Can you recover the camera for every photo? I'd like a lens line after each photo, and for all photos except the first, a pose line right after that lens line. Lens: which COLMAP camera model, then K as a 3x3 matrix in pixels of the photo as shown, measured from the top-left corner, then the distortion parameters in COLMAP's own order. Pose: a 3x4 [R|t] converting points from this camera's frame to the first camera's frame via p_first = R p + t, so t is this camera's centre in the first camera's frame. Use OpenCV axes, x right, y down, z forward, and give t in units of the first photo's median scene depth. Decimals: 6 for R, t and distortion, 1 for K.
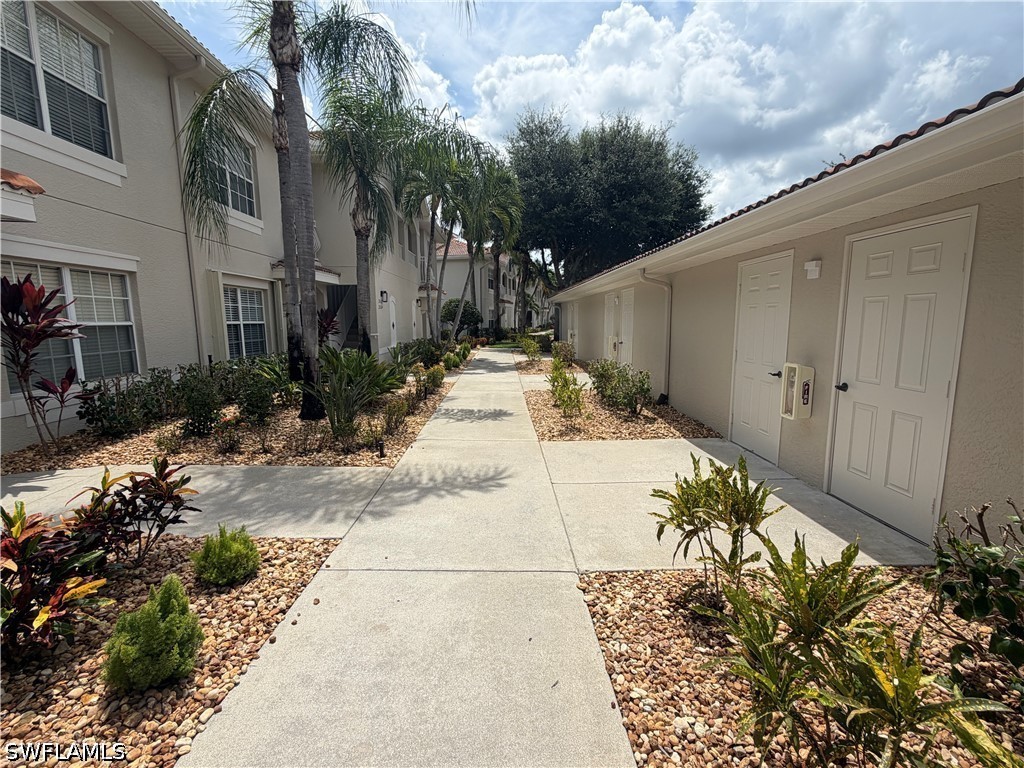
lens RADIAL K [[451.4, 0, 514.8], [0, 451.4, 382.0], [0, 0, 1]] dist [0.001170, 0.000068]
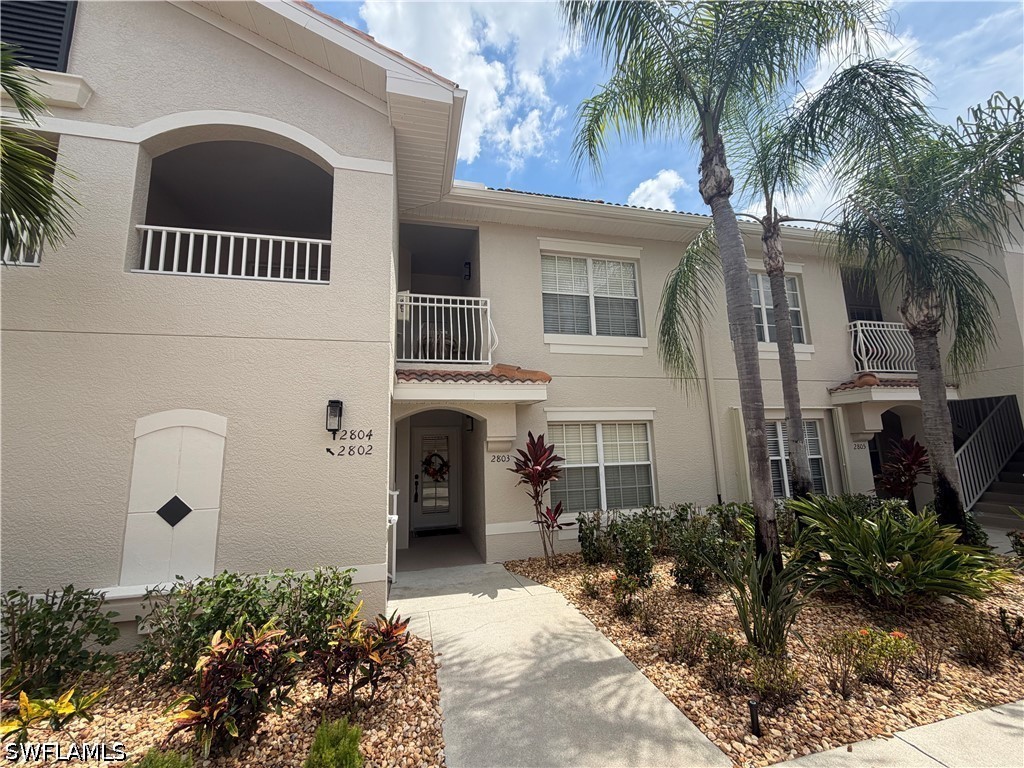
lens RADIAL K [[406.7, 0, 511.0], [0, 406.7, 384.0], [0, 0, 1]] dist [-0.000938, -0.000055]
pose [[0.213102, -0.153762, -0.964855, 0.151945], [-0.110775, 0.977368, -0.180222, -0.104332], [0.970730, 0.145288, 0.191246, 0.430097]]
